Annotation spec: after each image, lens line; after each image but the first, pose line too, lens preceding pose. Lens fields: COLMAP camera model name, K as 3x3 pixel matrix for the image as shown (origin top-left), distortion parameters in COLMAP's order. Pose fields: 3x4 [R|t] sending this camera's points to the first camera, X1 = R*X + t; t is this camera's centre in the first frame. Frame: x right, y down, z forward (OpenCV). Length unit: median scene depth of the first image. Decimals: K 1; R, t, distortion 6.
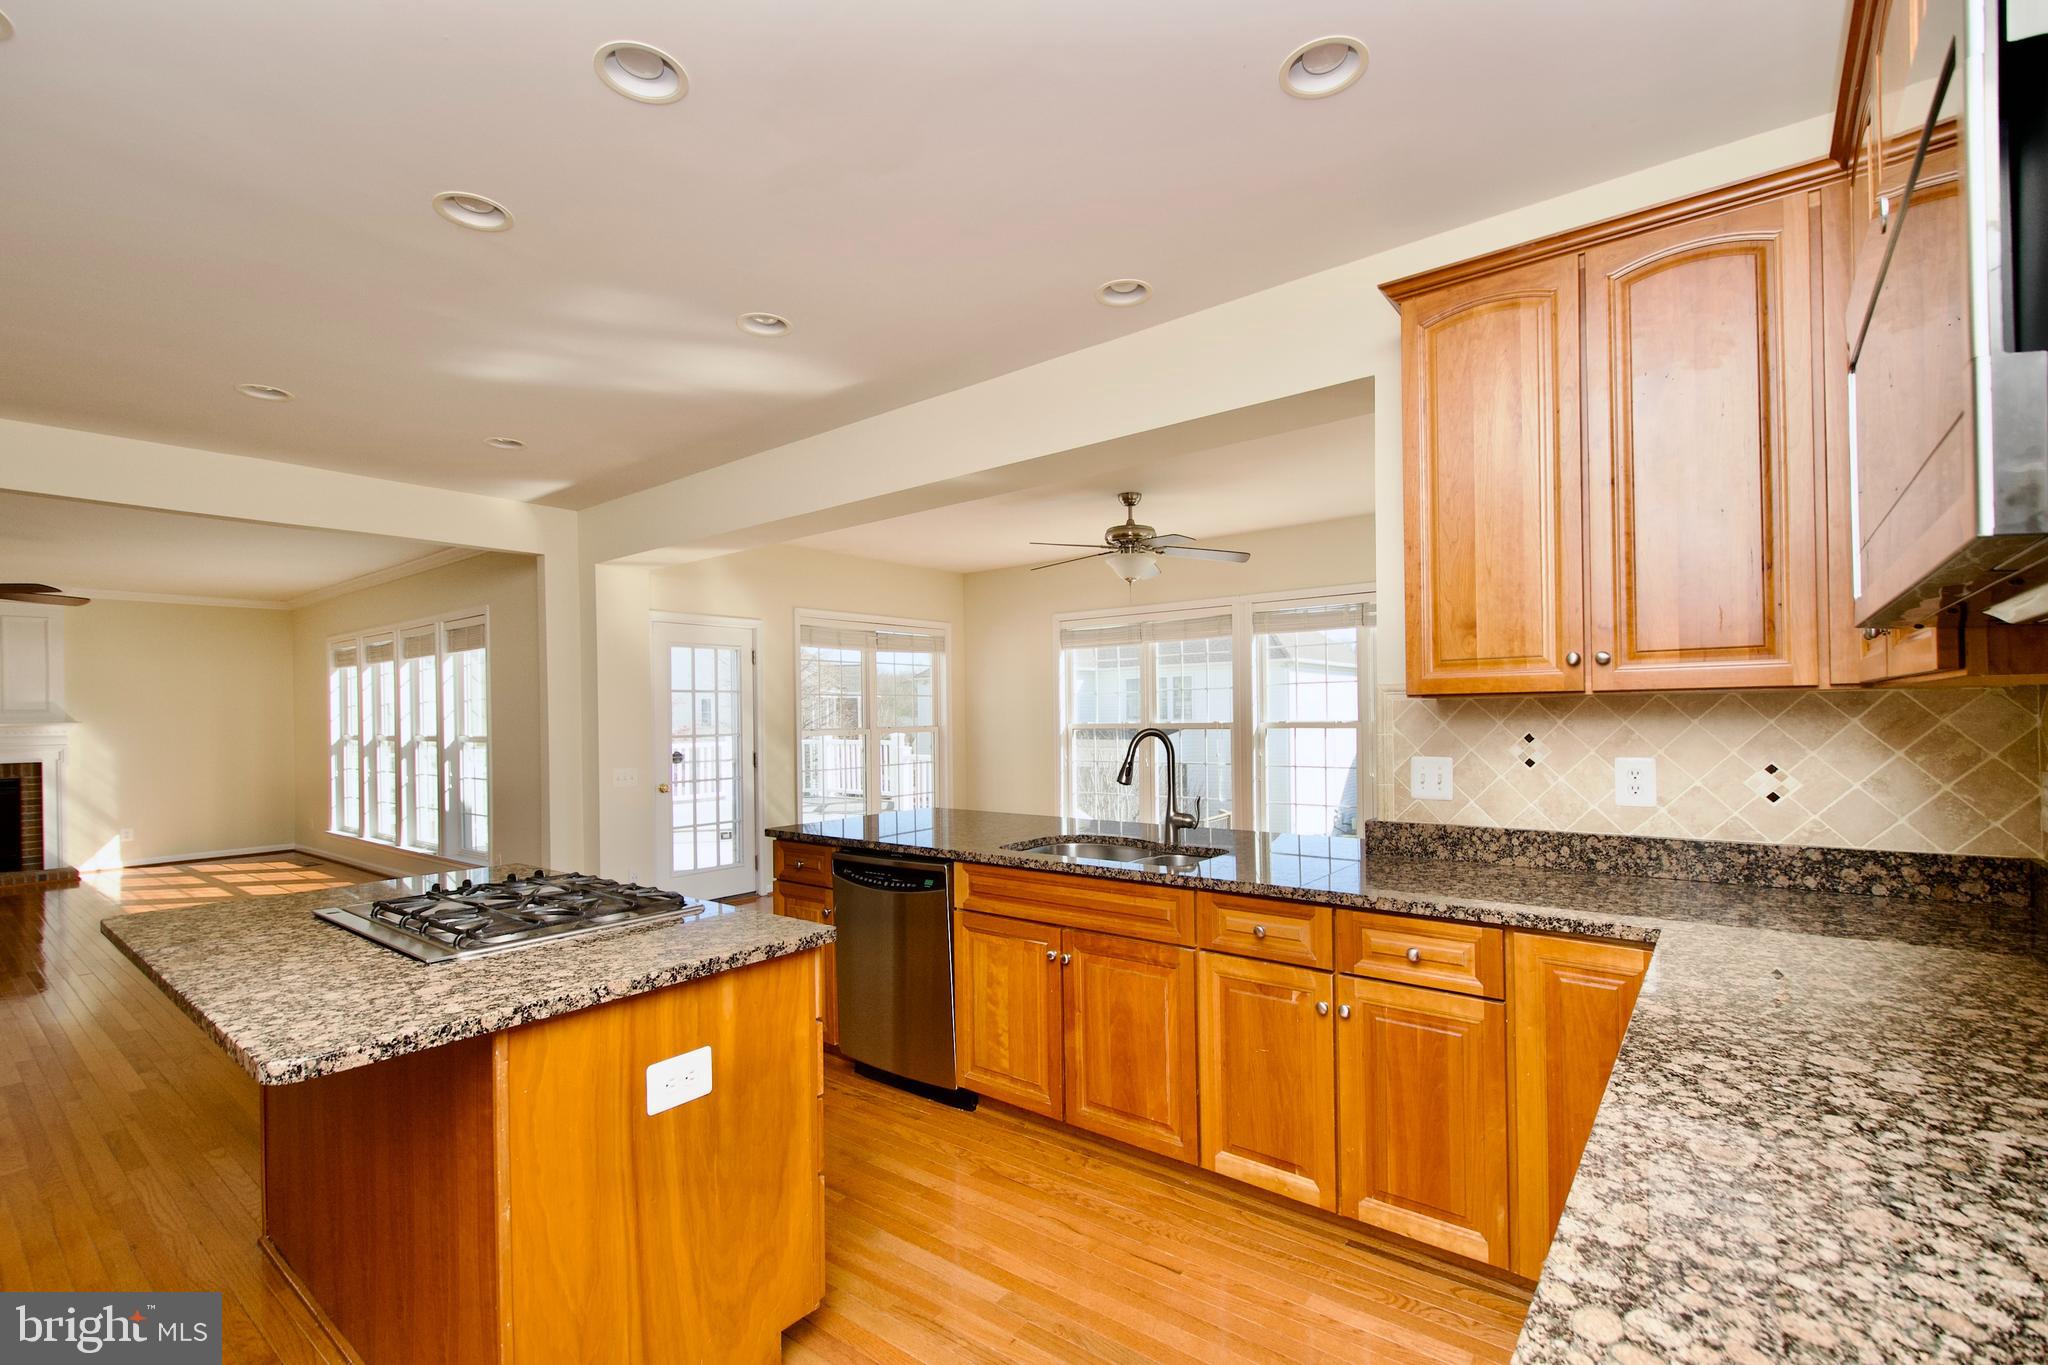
lens RADIAL K [[899.3, 0, 1042.2], [0, 899.3, 714.5], [0, 0, 1]] dist [0.011741, -0.006456]
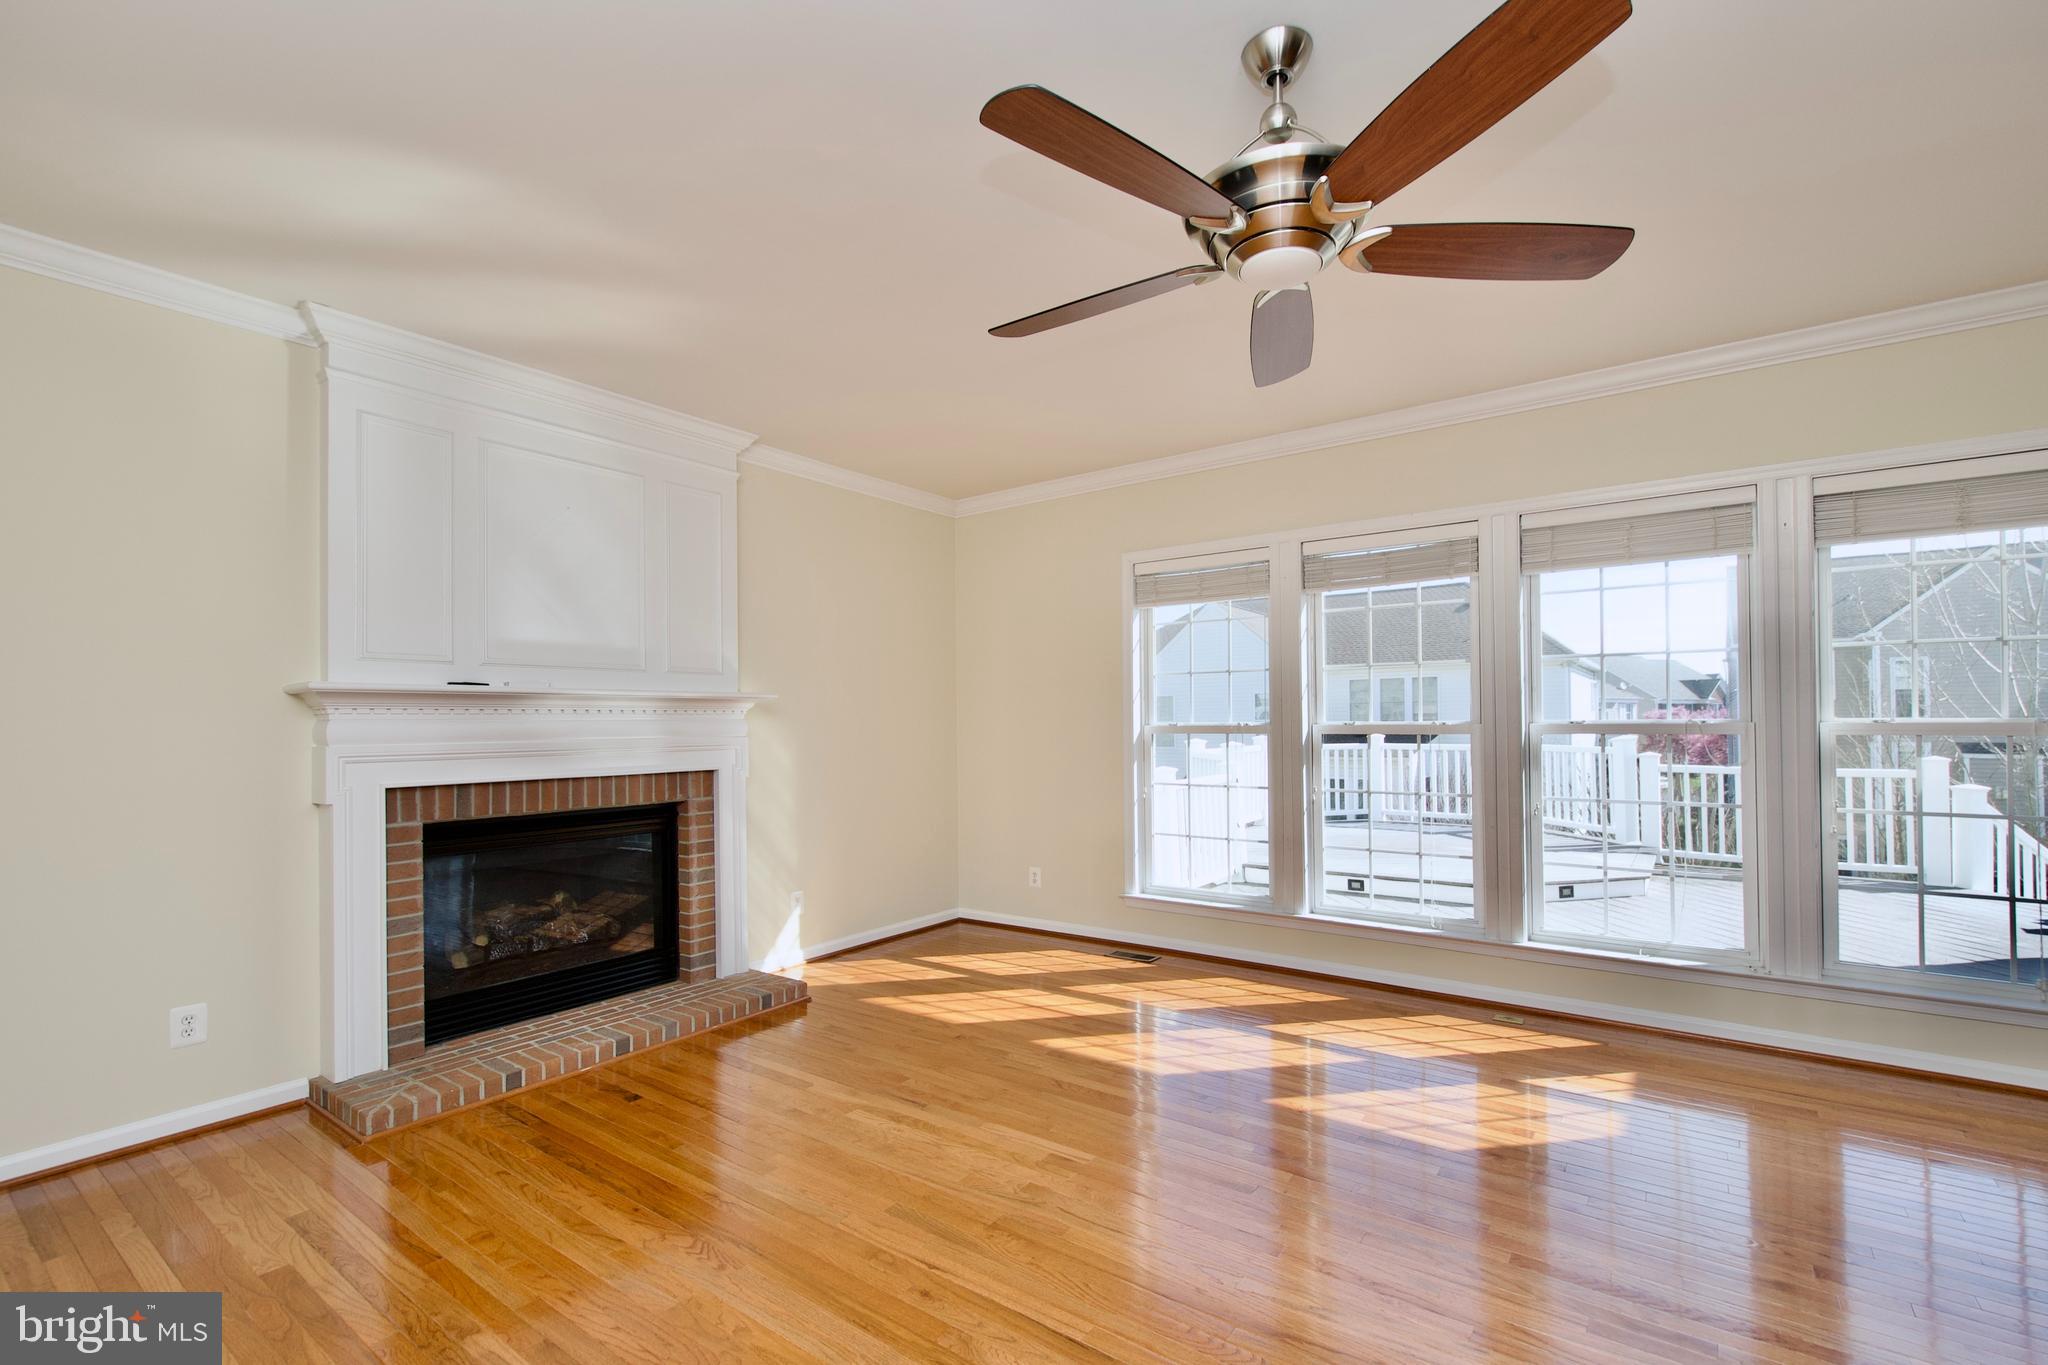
lens RADIAL K [[904.1, 0, 1041.7], [0, 904.1, 709.4], [0, 0, 1]] dist [-0.000215, -0.000025]
pose [[0.999226, 0.010579, 0.037875, -0.941036], [-0.010426, 0.999937, -0.004231, 0.019048], [-0.037918, 0.003833, 0.999274, 0.478821]]
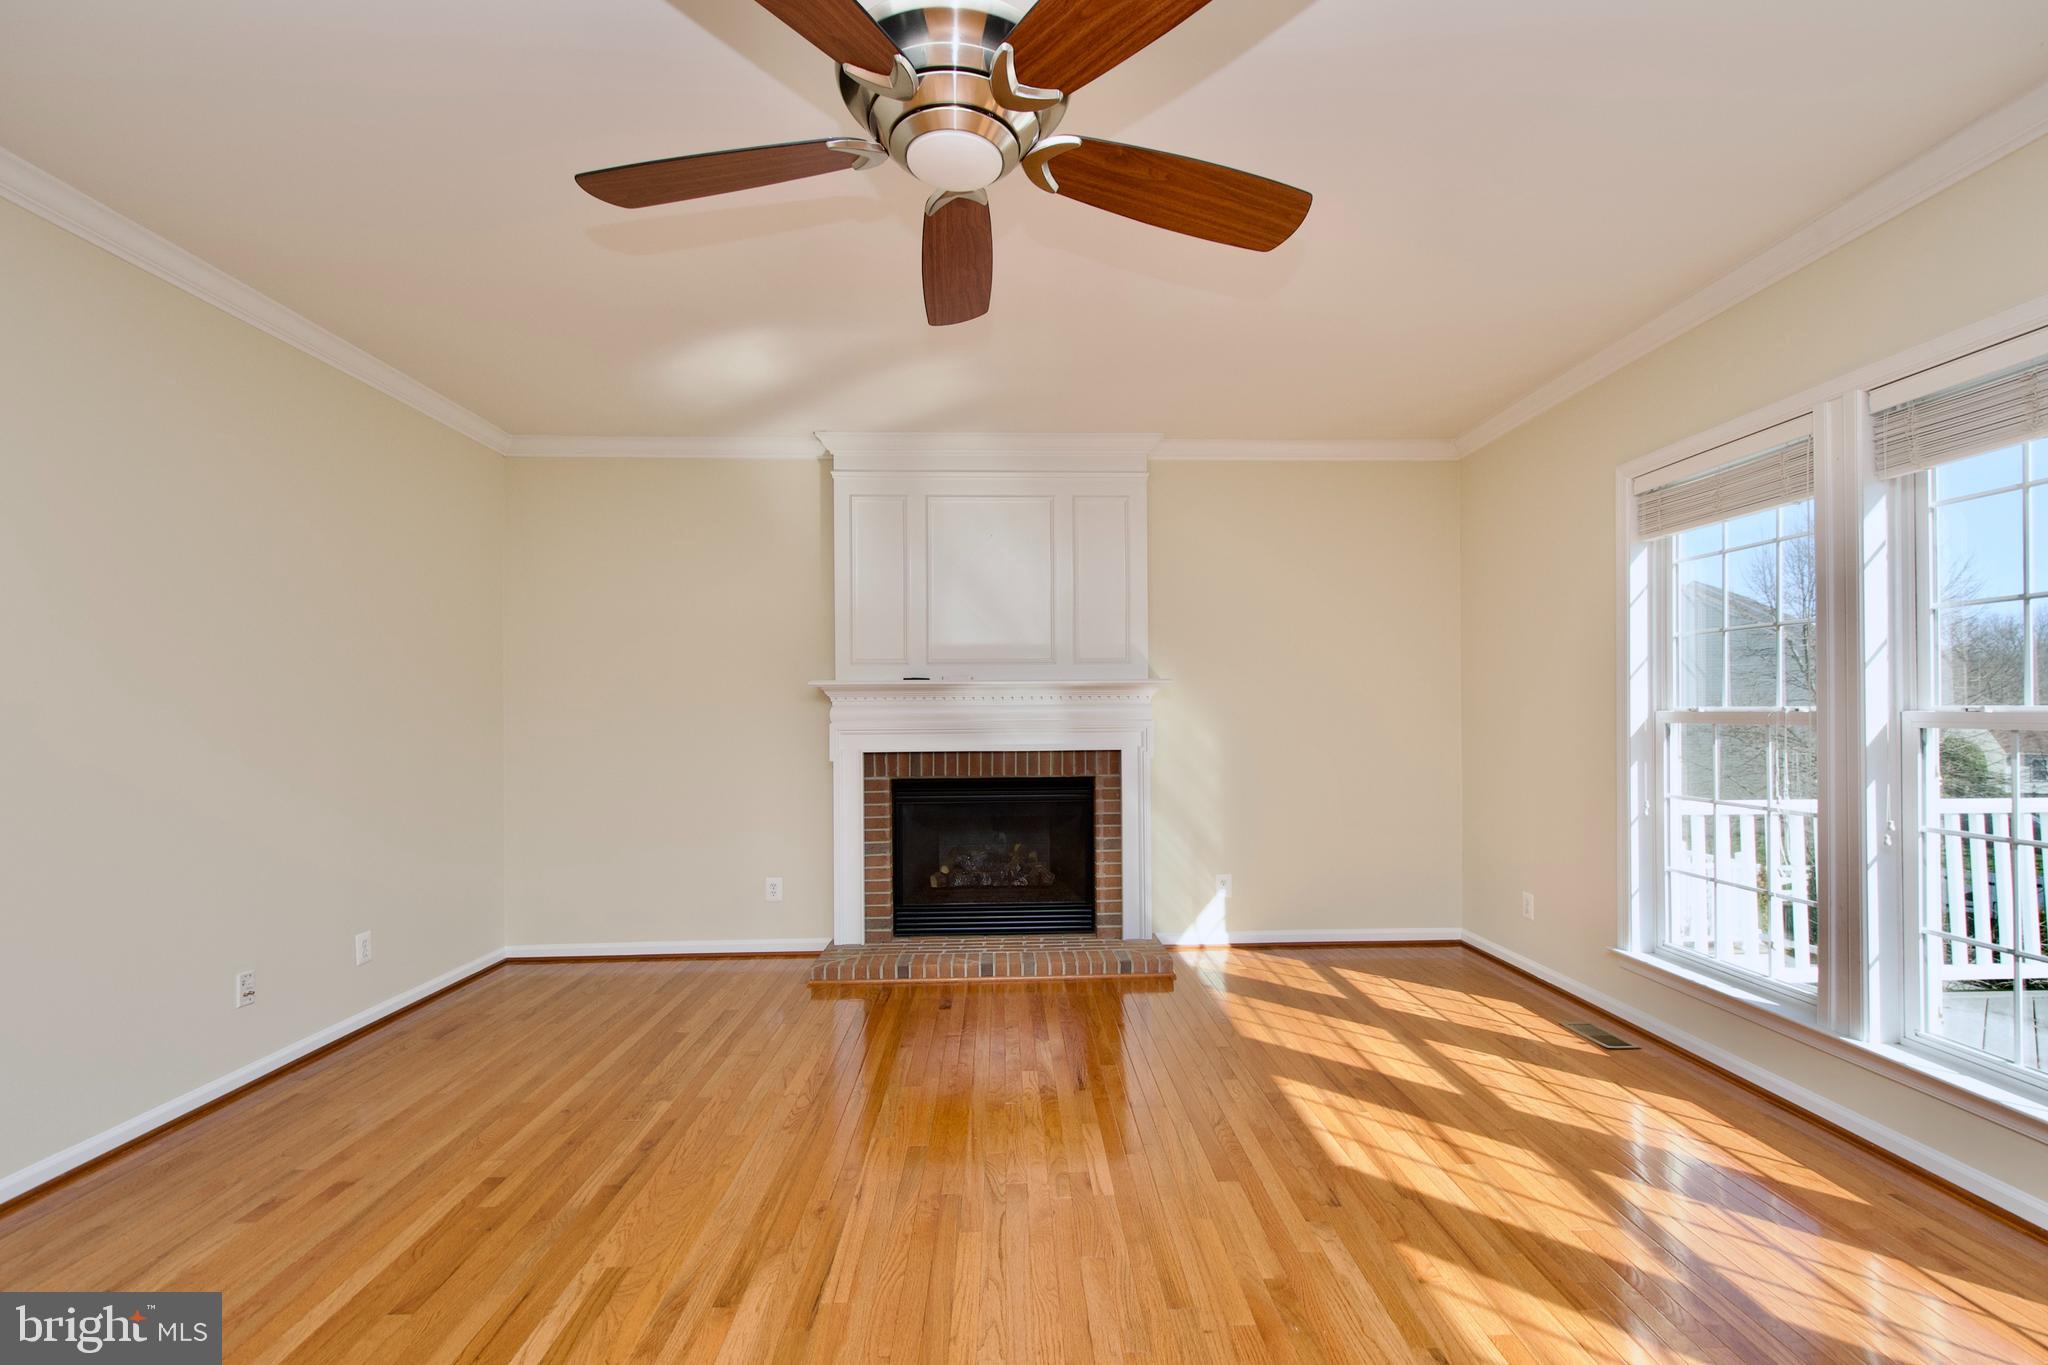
lens RADIAL K [[899.3, 0, 1042.2], [0, 899.3, 714.5], [0, 0, 1]] dist [0.011741, -0.006456]
pose [[0.645251, 0.018130, -0.763756, -0.708207], [0.002091, 0.999673, 0.025497, 0.016161], [0.763968, -0.018049, 0.645002, 0.598990]]
